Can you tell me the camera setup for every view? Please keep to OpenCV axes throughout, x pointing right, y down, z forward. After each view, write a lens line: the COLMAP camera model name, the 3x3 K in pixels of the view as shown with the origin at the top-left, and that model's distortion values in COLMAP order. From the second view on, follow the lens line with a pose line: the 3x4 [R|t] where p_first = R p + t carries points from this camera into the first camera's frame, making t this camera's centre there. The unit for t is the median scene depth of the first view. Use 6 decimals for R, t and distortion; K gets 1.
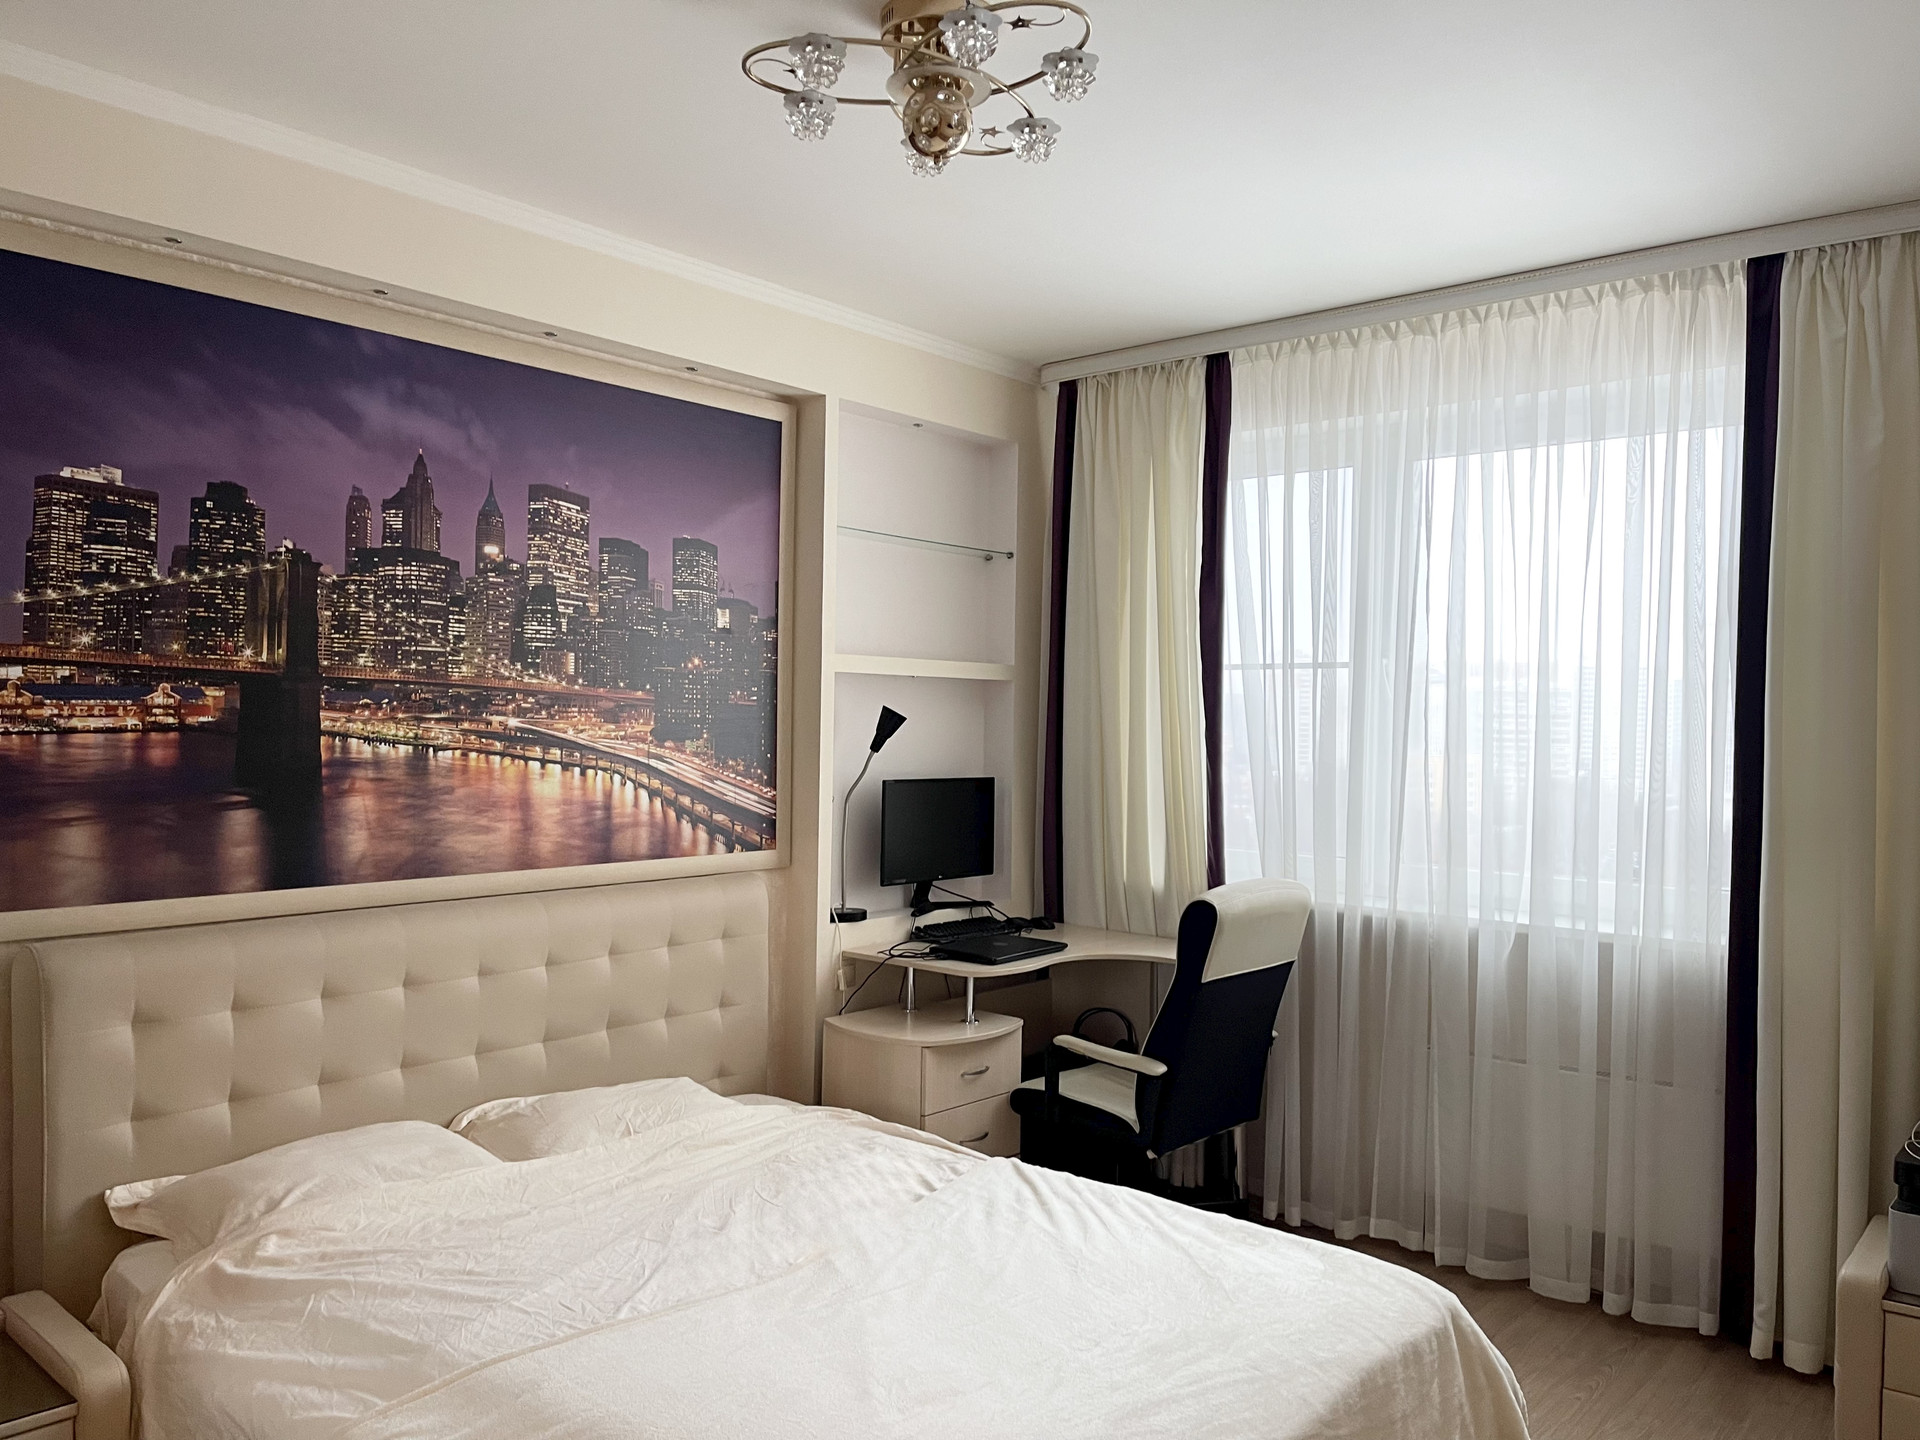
lens RADIAL K [[1459.4, 0, 1022.0], [0, 1459.4, 718.3], [0, 0, 1]] dist [0.072839, -0.099195]
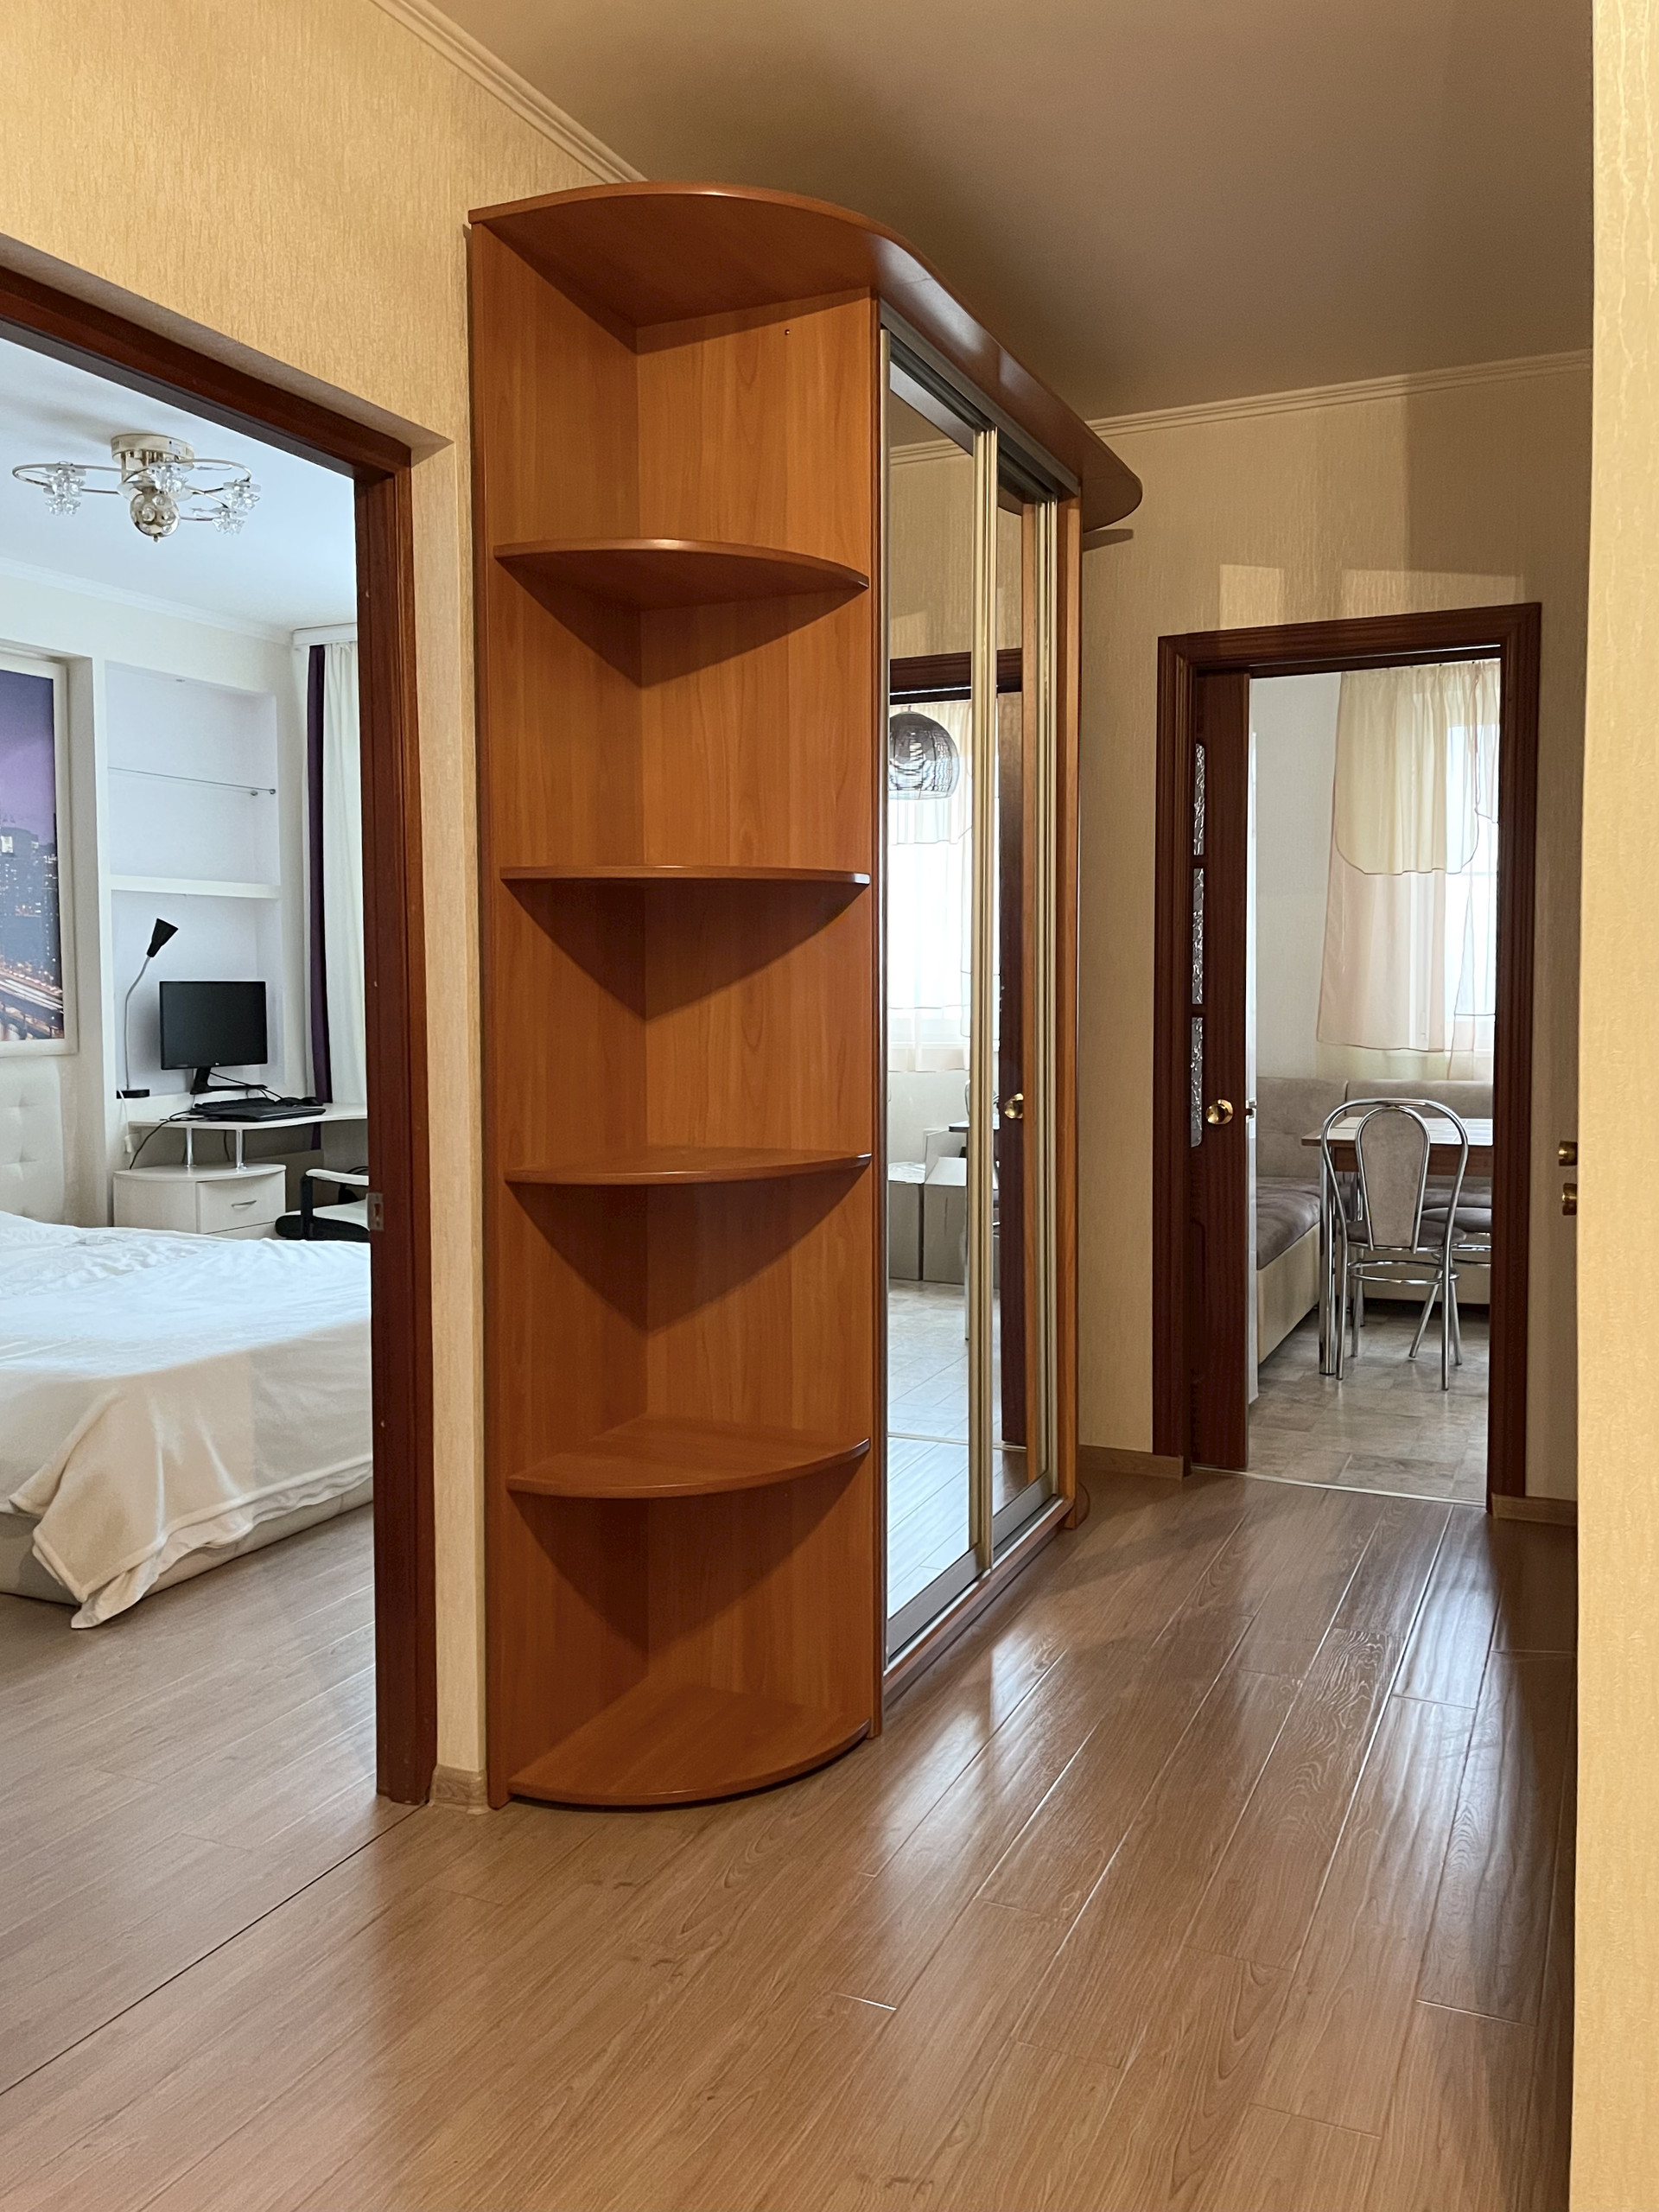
lens RADIAL K [[1681.4, 0, 849.5], [0, 1681.4, 1055.9], [0, 0, 1]] dist [0.072839, -0.099195]
pose [[0.964935, -0.032455, 0.260475, 0.088557], [0.019139, 0.998385, 0.053497, 0.041312], [-0.261790, -0.046636, 0.963997, -0.507409]]
